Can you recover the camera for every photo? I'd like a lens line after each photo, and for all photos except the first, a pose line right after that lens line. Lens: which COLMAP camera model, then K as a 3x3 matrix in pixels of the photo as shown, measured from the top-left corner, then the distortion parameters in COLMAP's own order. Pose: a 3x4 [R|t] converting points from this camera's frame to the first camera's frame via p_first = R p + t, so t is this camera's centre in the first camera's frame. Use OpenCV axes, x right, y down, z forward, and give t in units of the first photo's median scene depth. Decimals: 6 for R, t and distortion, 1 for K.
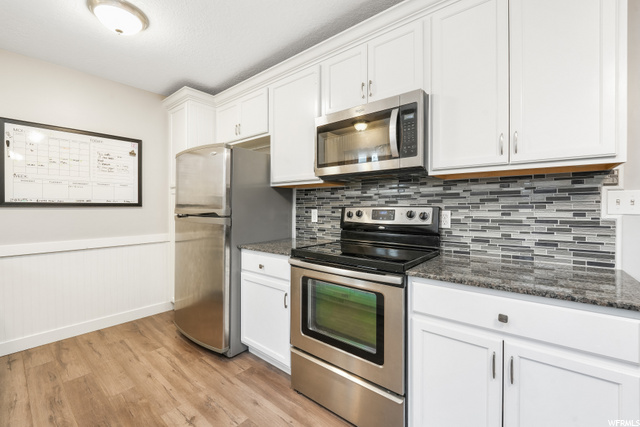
lens RADIAL K [[268.9, 0, 320.0], [0, 268.9, 218.1], [0, 0, 1]] dist [-0.002136, -0.000362]
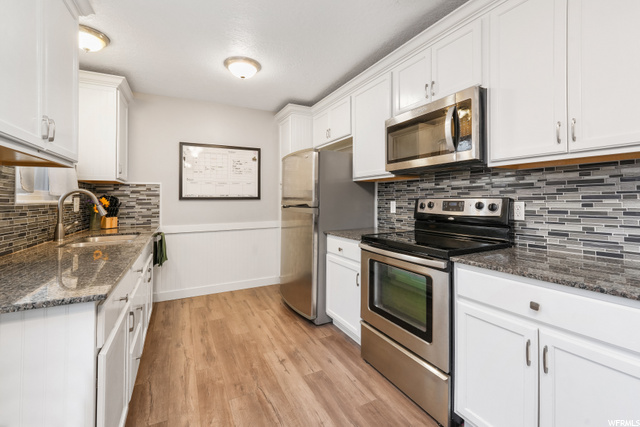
lens RADIAL K [[275.0, 0, 321.7], [0, 275.0, 202.9], [0, 0, 1]] dist [0.000531, -0.000145]
pose [[0.922508, -0.001270, -0.385975, 0.171368], [-0.009123, 0.999643, -0.025094, 0.006322], [0.385870, 0.026671, 0.922168, -0.148051]]
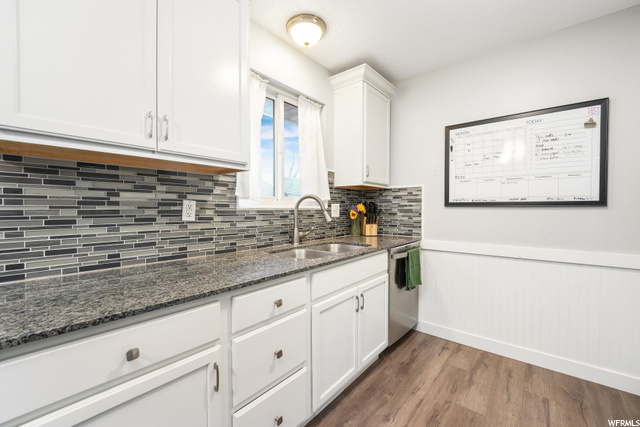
lens RADIAL K [[268.7, 0, 318.1], [0, 268.7, 211.1], [0, 0, 1]] dist [-0.001115, -0.000416]
pose [[0.002472, 0.012590, -0.999918, -0.069530], [-0.040896, 0.999086, 0.012478, -0.016203], [0.999160, 0.040861, 0.002984, 0.481017]]
